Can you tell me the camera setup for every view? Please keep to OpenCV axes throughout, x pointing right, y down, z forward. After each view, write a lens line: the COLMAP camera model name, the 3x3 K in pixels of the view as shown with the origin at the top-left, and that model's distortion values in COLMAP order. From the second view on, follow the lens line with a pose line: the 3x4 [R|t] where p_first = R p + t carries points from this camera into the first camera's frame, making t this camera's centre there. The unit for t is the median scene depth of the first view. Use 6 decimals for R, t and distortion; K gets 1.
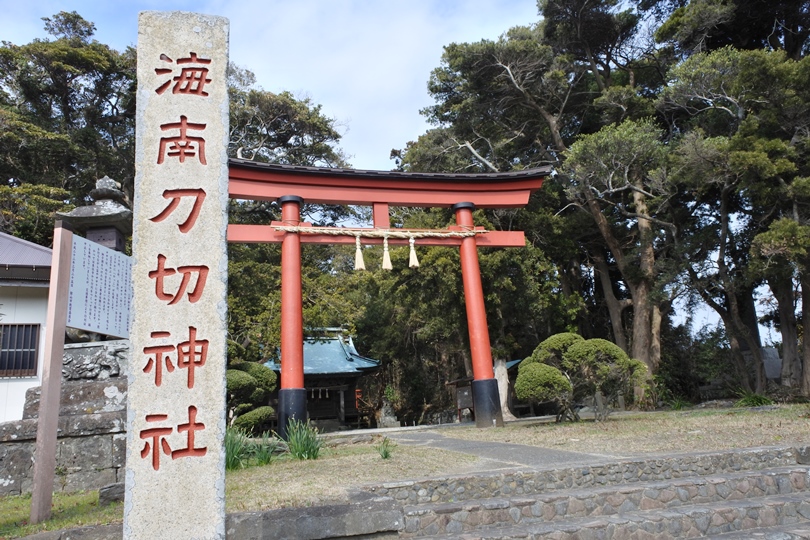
lens RADIAL K [[641.2, 0, 405.2], [0, 641.2, 271.0], [0, 0, 1]] dist [0.027237, -0.018879]
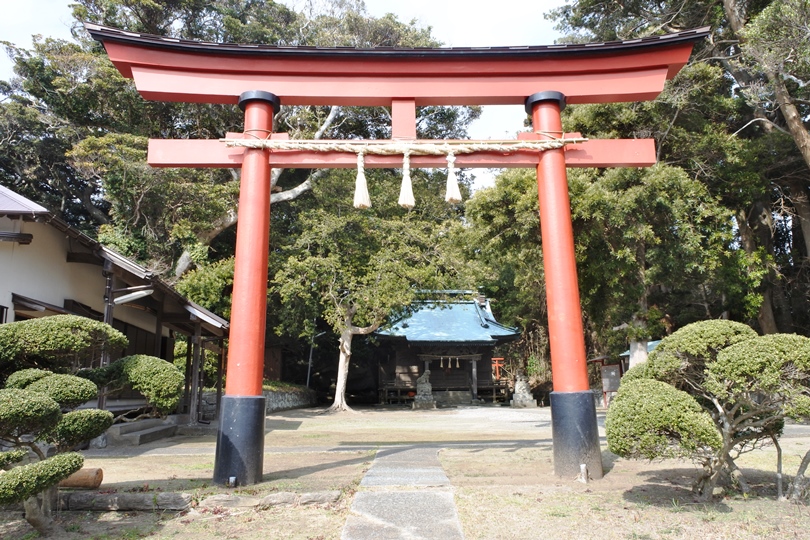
lens RADIAL K [[641.2, 0, 406.3], [0, 641.2, 267.9], [0, 0, 1]] dist [0.027237, -0.018879]
pose [[0.967470, 0.005412, -0.252927, 0.080499], [0.008881, 0.998428, 0.055336, 0.014686], [0.252829, -0.055782, 0.965902, 0.257570]]
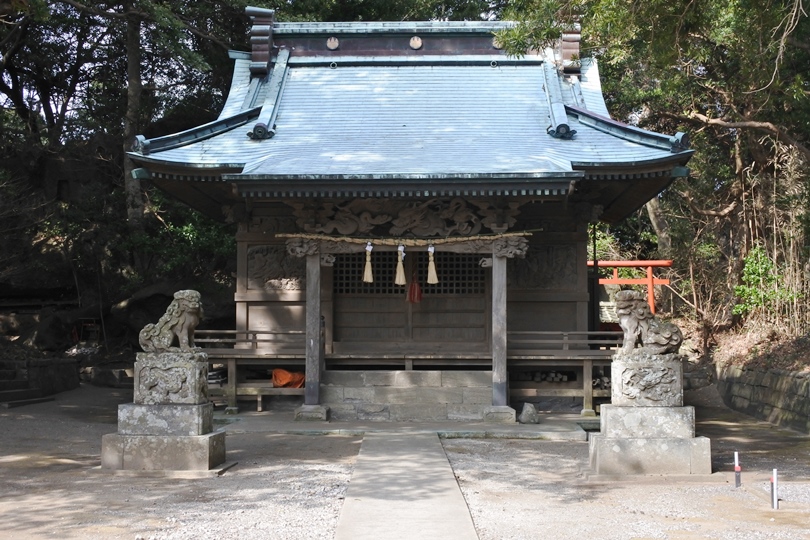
lens RADIAL K [[1052.4, 0, 403.7], [0, 1052.4, 270.5], [0, 0, 1]] dist [0.147588, 0.000000]
pose [[0.901945, 0.041224, -0.429879, 0.080030], [0.041413, 0.982589, 0.181117, 0.270665], [0.429861, -0.181160, 0.884534, 1.450160]]
